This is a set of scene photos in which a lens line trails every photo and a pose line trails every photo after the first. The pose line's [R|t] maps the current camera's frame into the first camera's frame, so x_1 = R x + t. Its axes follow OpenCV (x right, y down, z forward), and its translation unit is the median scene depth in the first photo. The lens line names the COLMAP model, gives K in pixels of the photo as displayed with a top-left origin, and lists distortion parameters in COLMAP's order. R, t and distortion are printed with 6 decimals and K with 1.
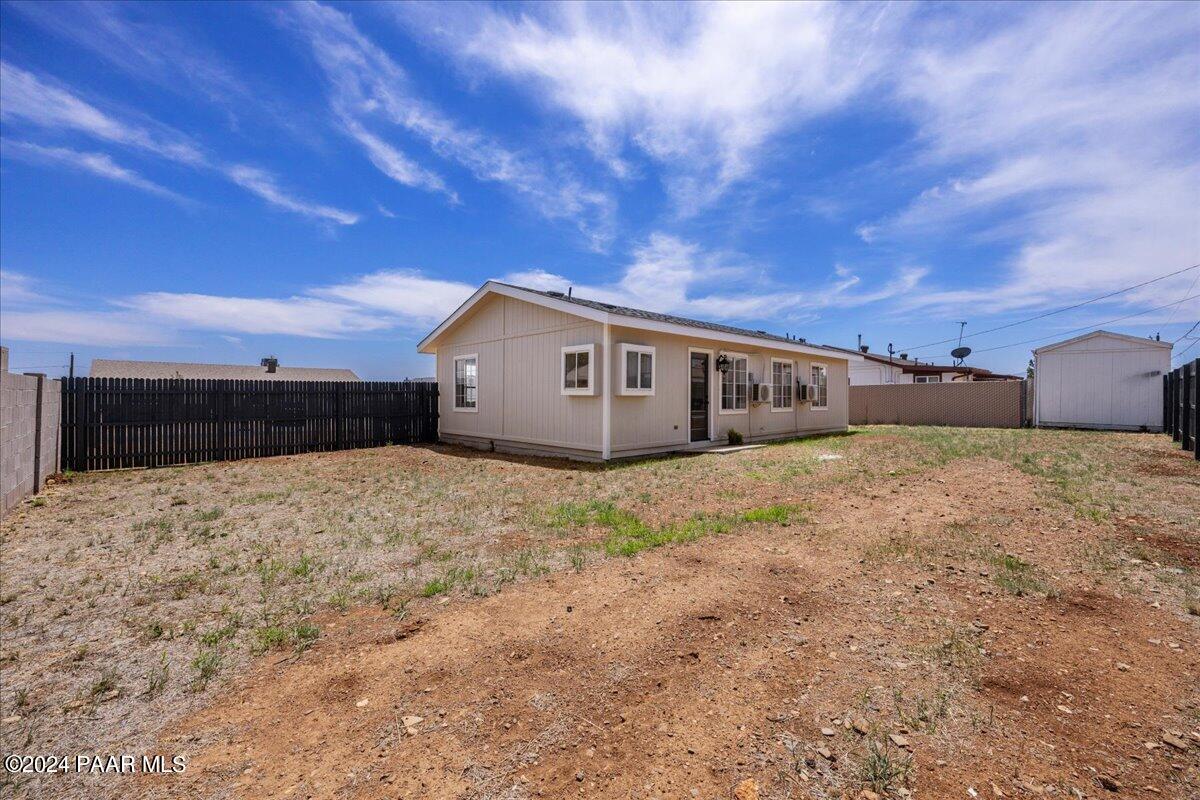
lens RADIAL K [[496.6, 0, 598.3], [0, 496.6, 409.6], [0, 0, 1]] dist [0.002310, 0.000448]
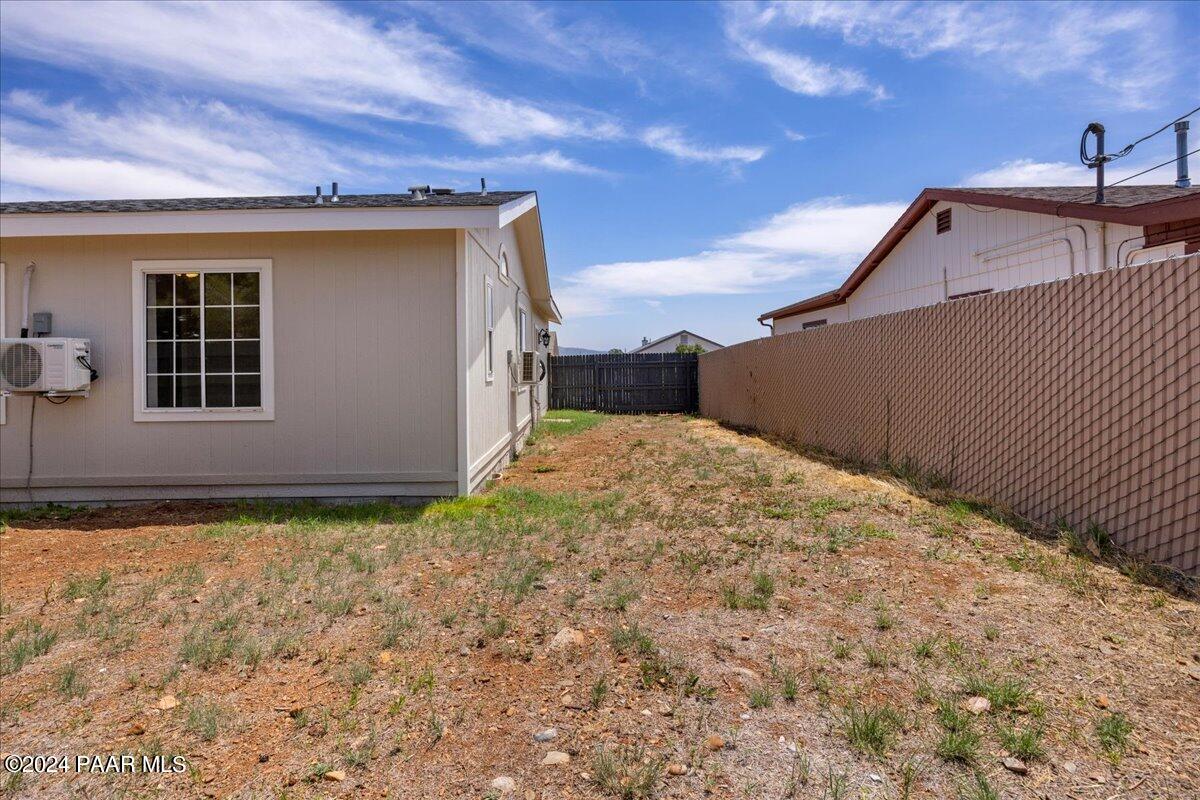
lens RADIAL K [[617.2, 0, 597.3], [0, 617.2, 361.1], [0, 0, 1]] dist [-0.003808, -0.000800]
pose [[0.735751, -0.017496, -0.677026, 0.820274], [0.004810, 0.999776, -0.020611, -0.025392], [0.677235, 0.011908, 0.735670, 0.858050]]
